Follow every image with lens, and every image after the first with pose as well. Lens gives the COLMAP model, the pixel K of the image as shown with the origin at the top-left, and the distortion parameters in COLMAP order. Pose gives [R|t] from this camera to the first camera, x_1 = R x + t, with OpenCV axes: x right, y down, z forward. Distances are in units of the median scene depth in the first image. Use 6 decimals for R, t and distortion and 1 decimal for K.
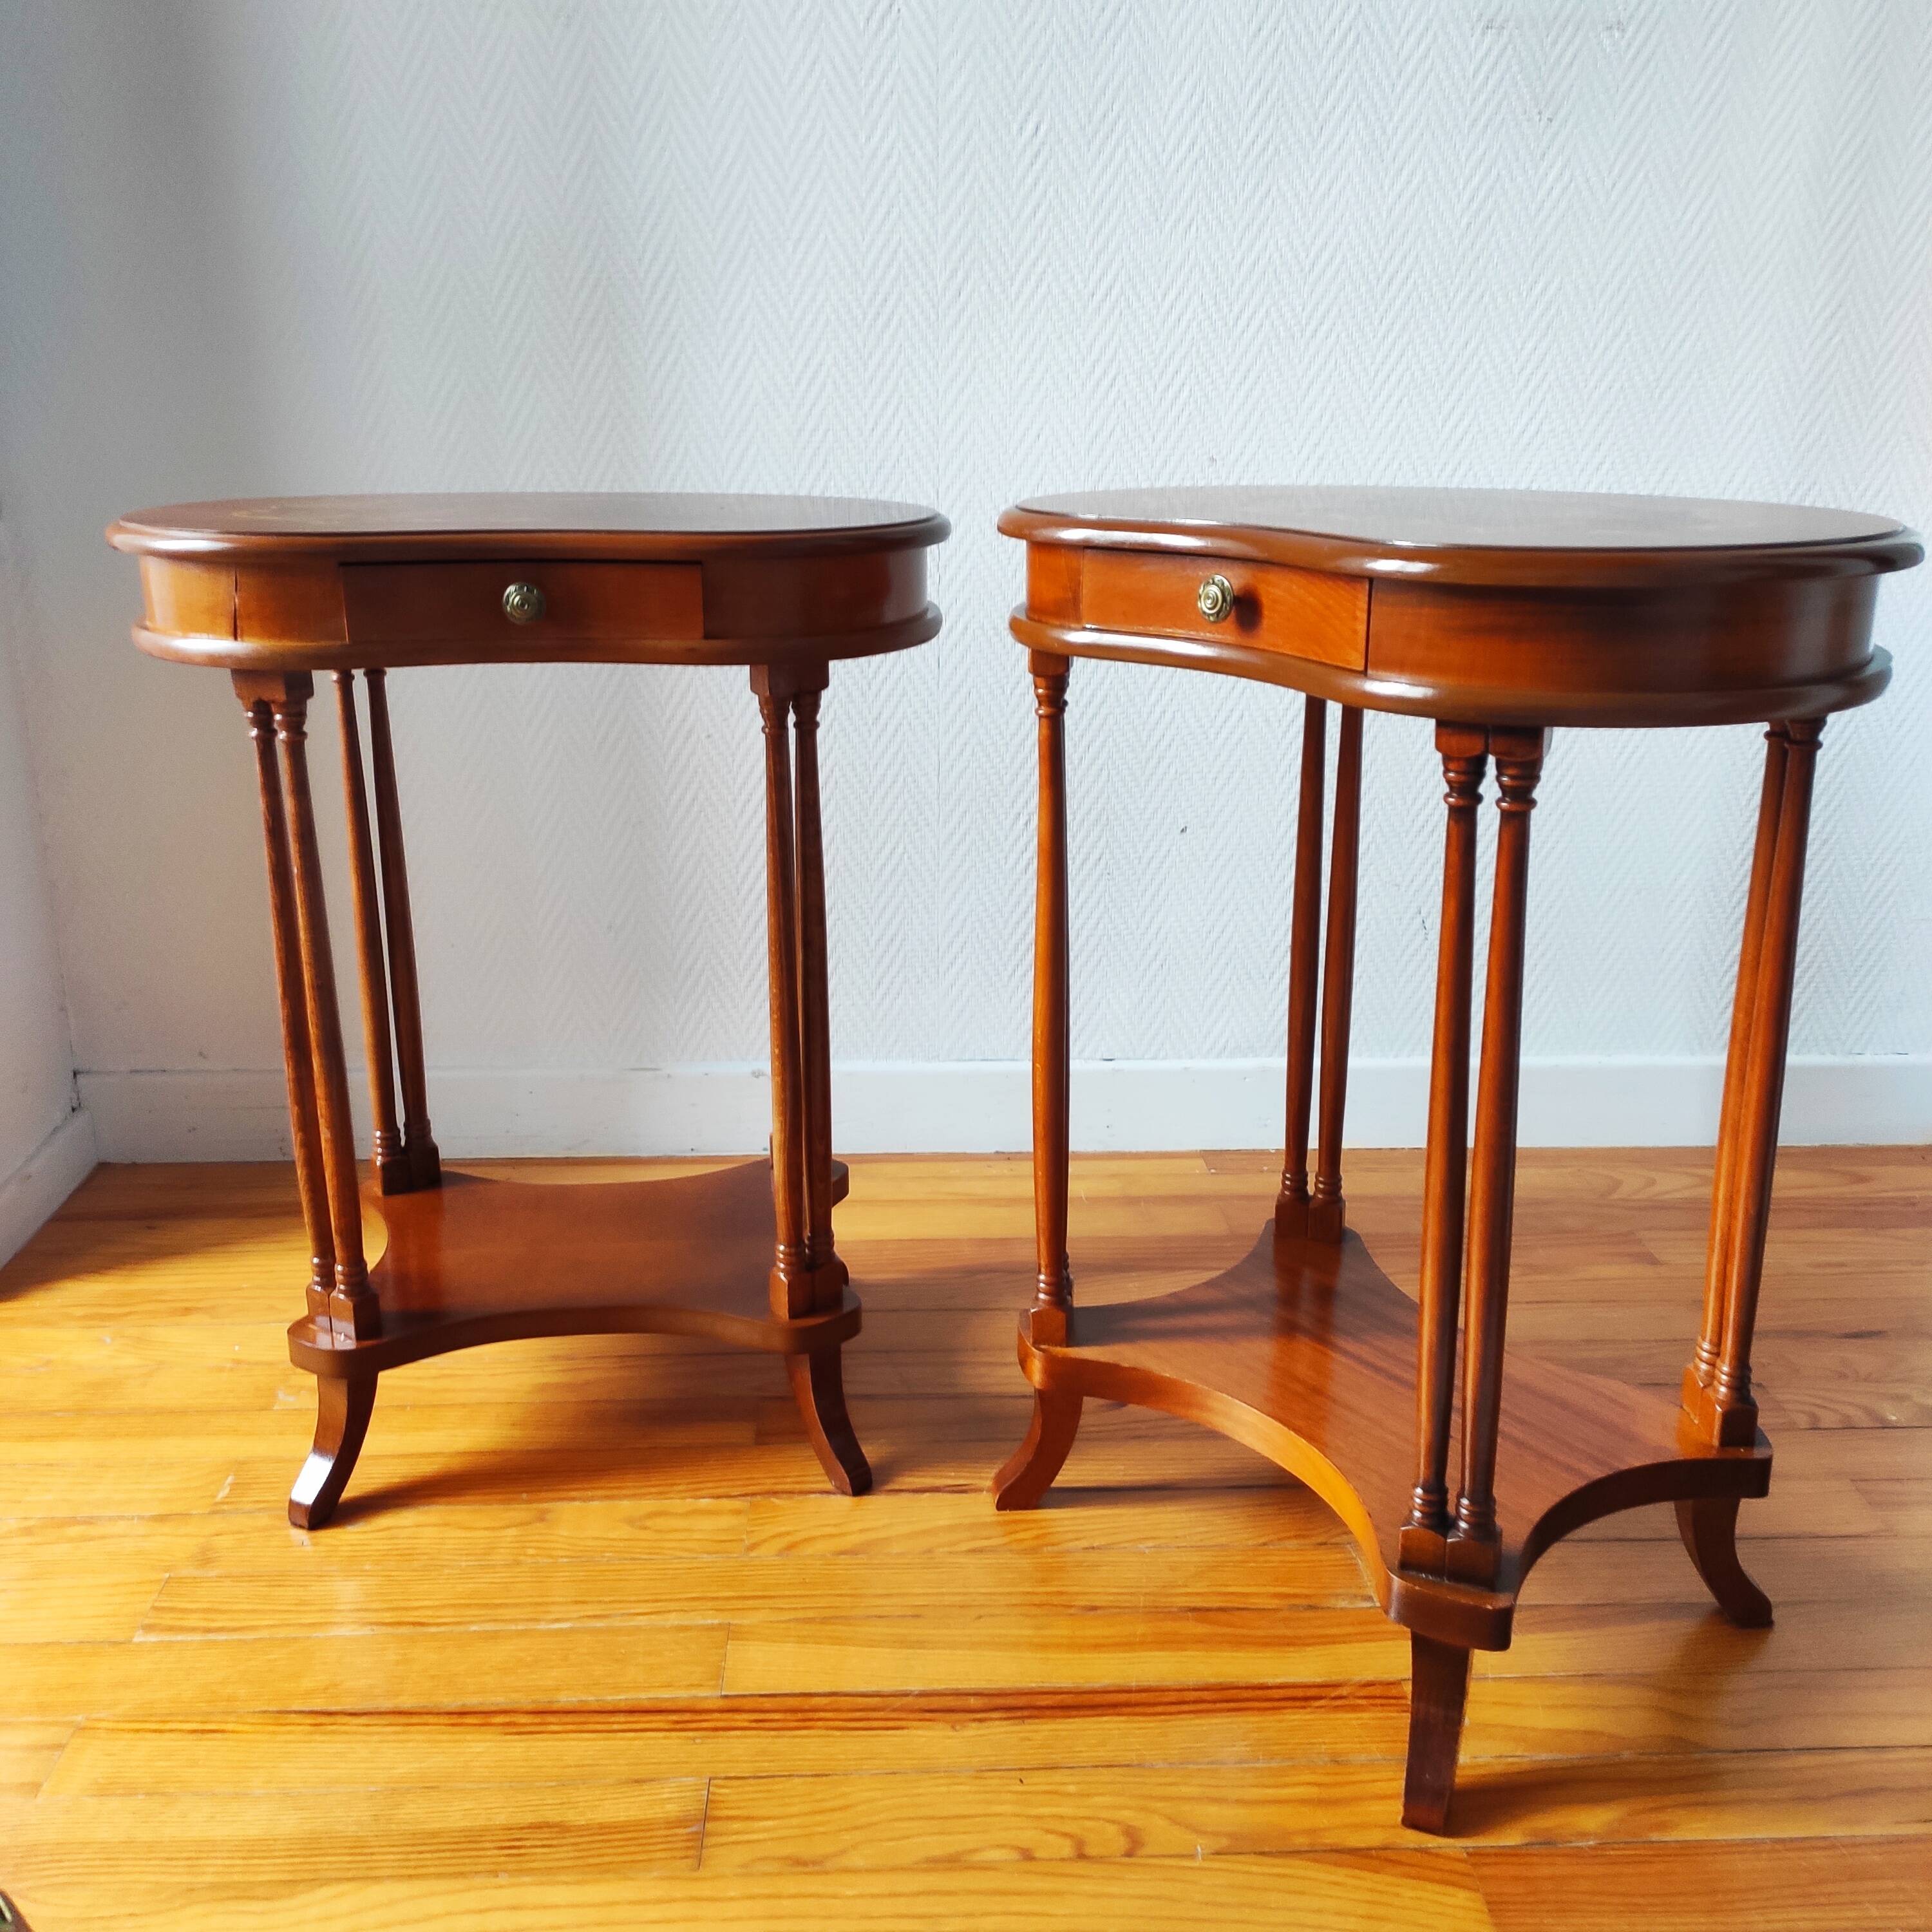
lens RADIAL K [[1894.0, 0, 969.0], [0, 1894.0, 970.1], [0, 0, 1]] dist [0.037371, 0.000000]
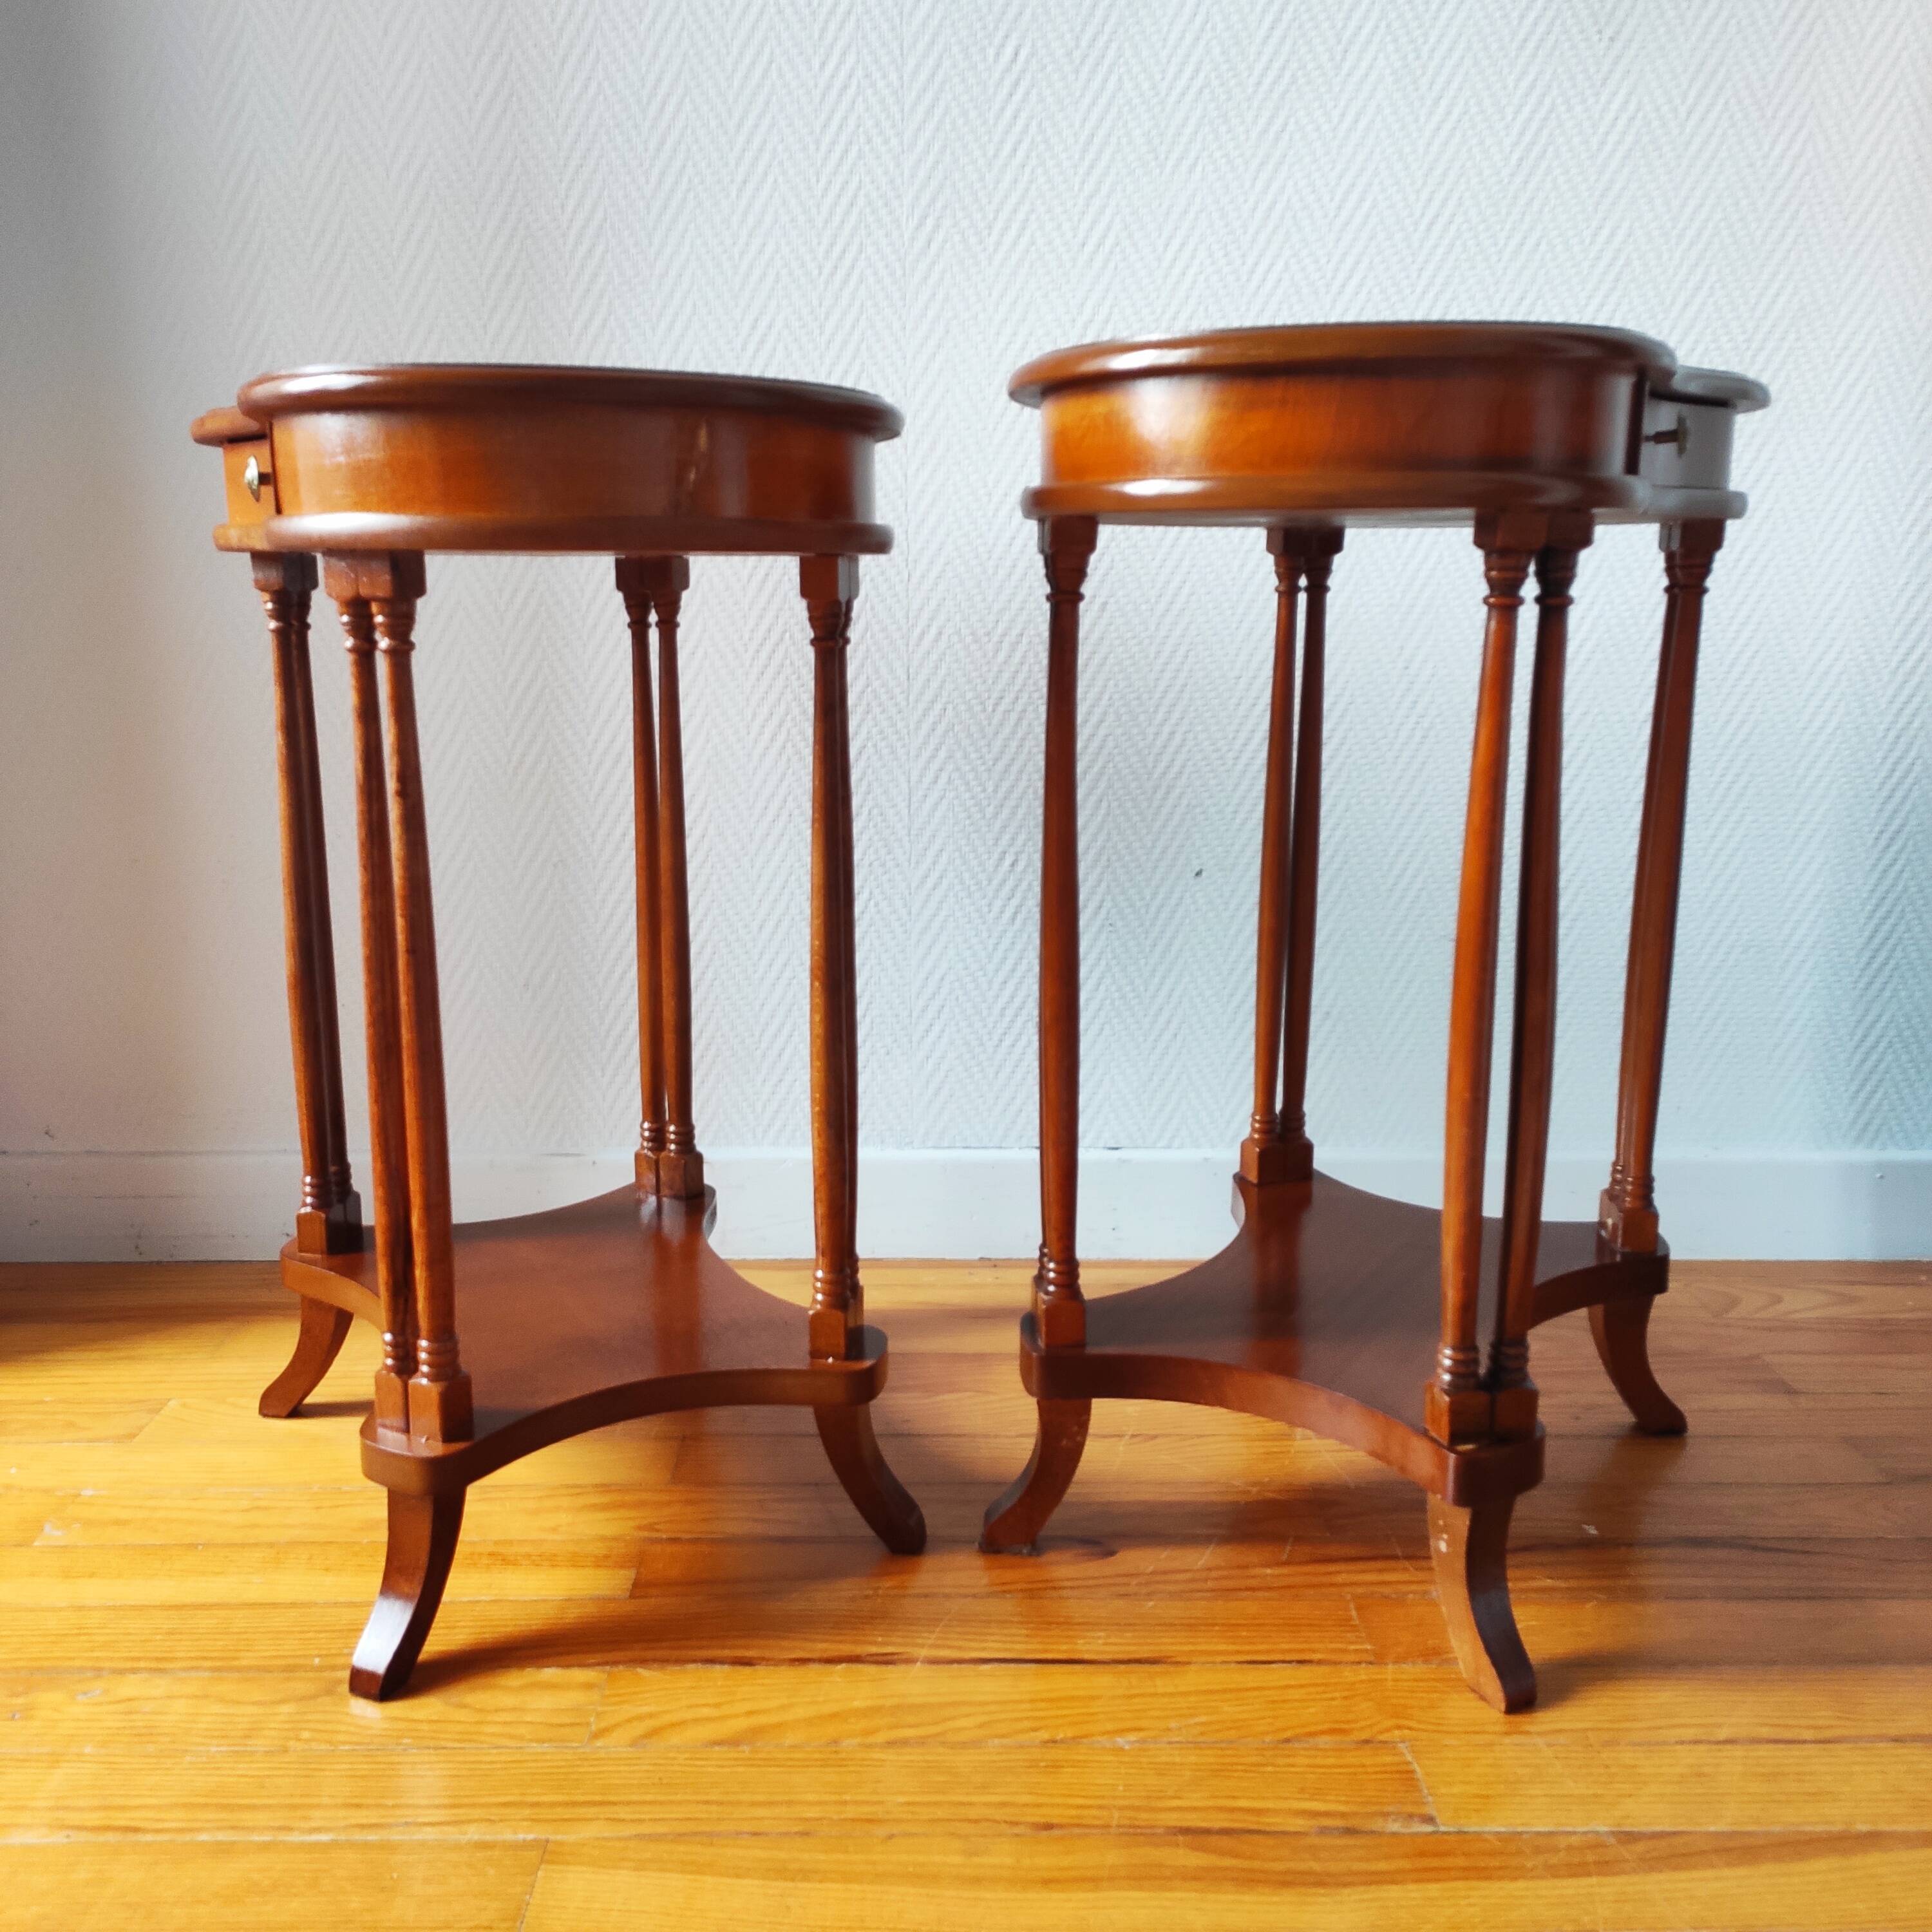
lens RADIAL K [[1894.0, 0, 965.5], [0, 1894.0, 963.1], [0, 0, 1]] dist [0.037371, 0.000000]
pose [[0.999392, 0.001878, -0.034820, 0.042836], [-0.005406, 0.994819, -0.101520, 0.059052], [0.034449, 0.101646, 0.994224, 0.173193]]
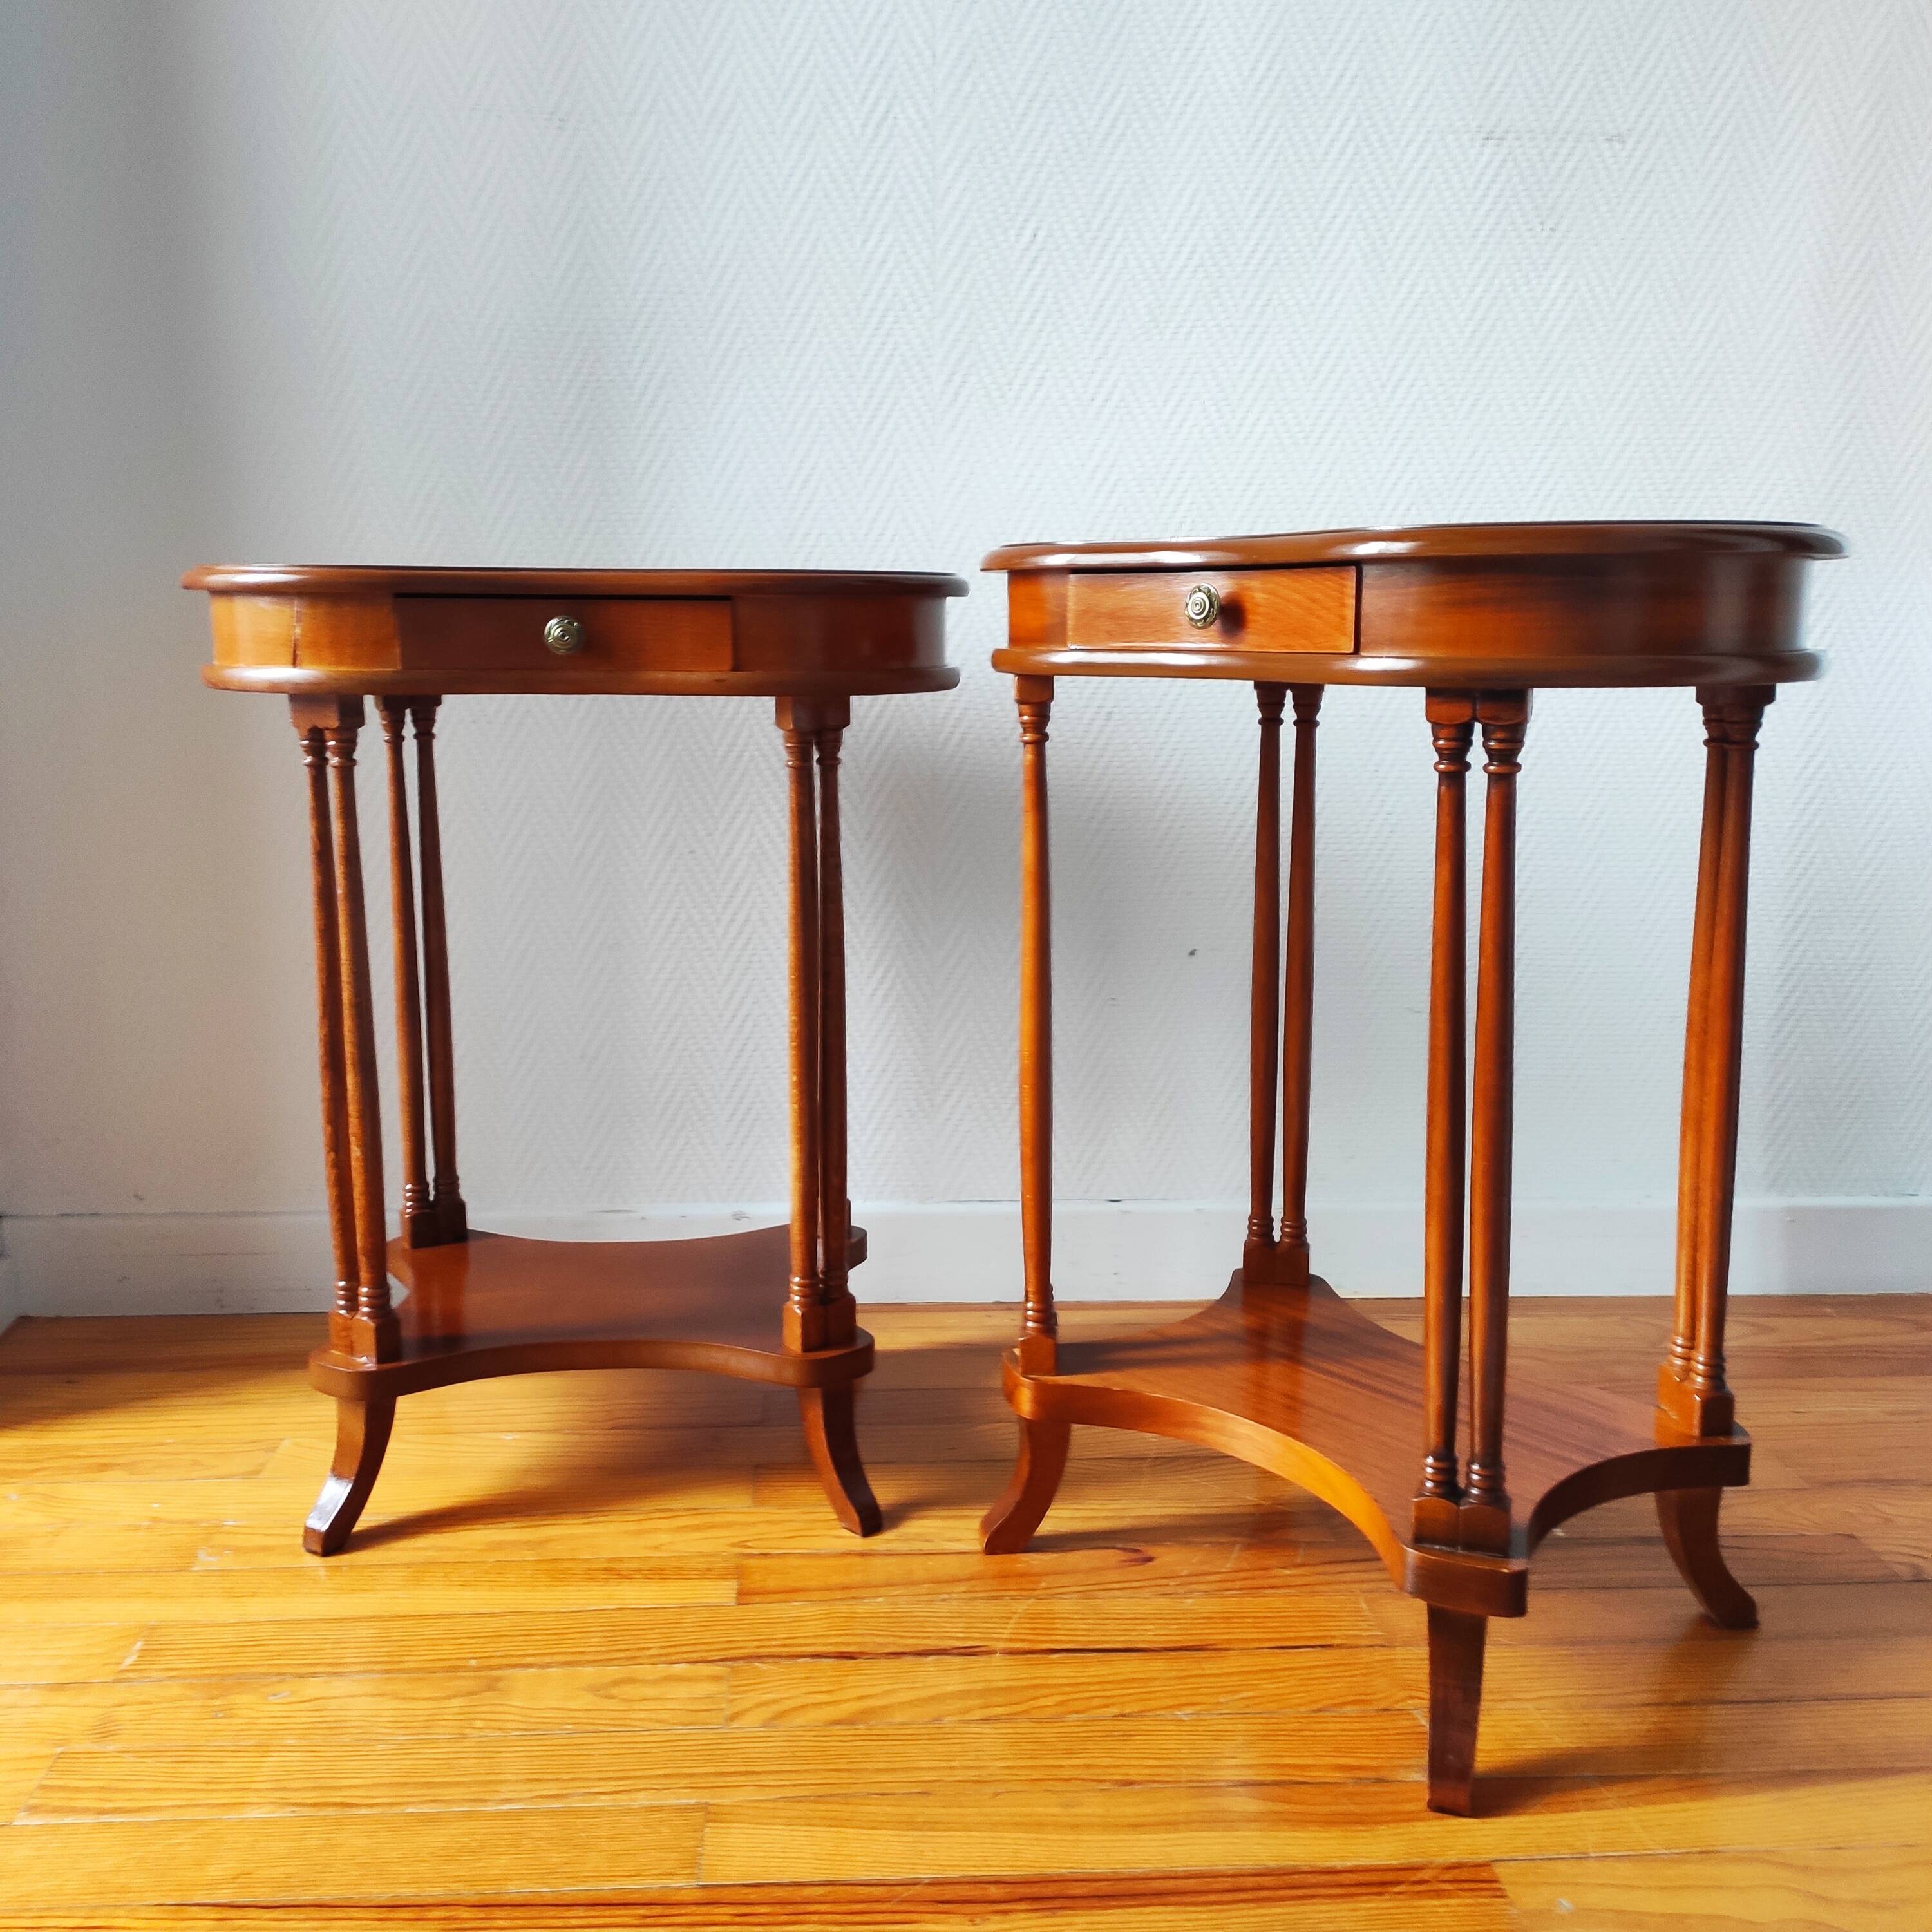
lens RADIAL K [[1894.0, 0, 965.2], [0, 1894.0, 966.0], [0, 0, 1]] dist [0.037371, 0.000000]
pose [[0.999886, -0.001214, 0.015073, -0.015750], [0.003012, 0.992791, -0.119821, 0.051076], [-0.014818, 0.119853, 0.992681, 0.067980]]
